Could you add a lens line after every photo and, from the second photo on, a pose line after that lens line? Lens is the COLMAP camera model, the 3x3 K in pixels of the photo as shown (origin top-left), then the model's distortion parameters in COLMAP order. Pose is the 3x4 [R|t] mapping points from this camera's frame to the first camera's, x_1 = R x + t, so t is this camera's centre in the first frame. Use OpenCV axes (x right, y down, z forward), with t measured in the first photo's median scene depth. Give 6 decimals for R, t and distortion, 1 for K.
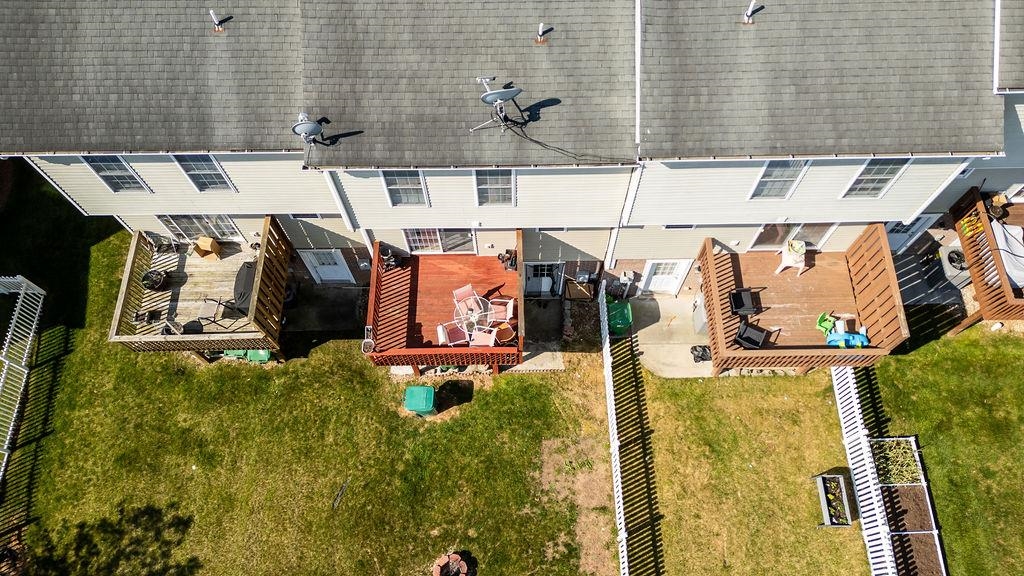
lens RADIAL K [[713.7, 0, 513.6], [0, 713.7, 288.1], [0, 0, 1]] dist [0.069658, -0.068306]
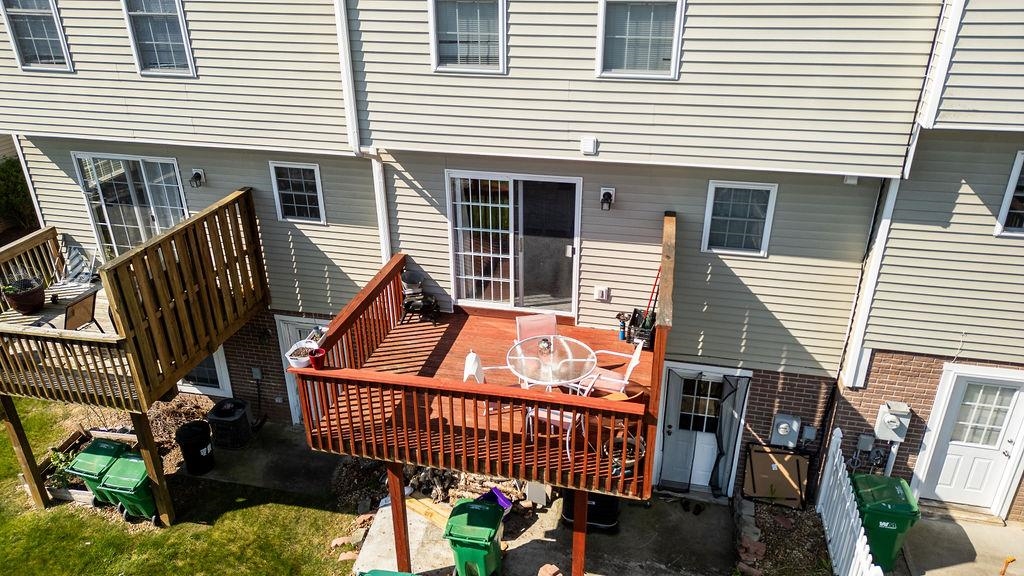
lens RADIAL K [[713.7, 0, 513.6], [0, 713.7, 288.1], [0, 0, 1]] dist [0.069658, -0.068306]
pose [[0.973155, 0.104952, -0.204828, 0.007893], [-0.210263, 0.767328, -0.605803, 0.254240], [0.093590, 0.632608, 0.768796, 0.568112]]
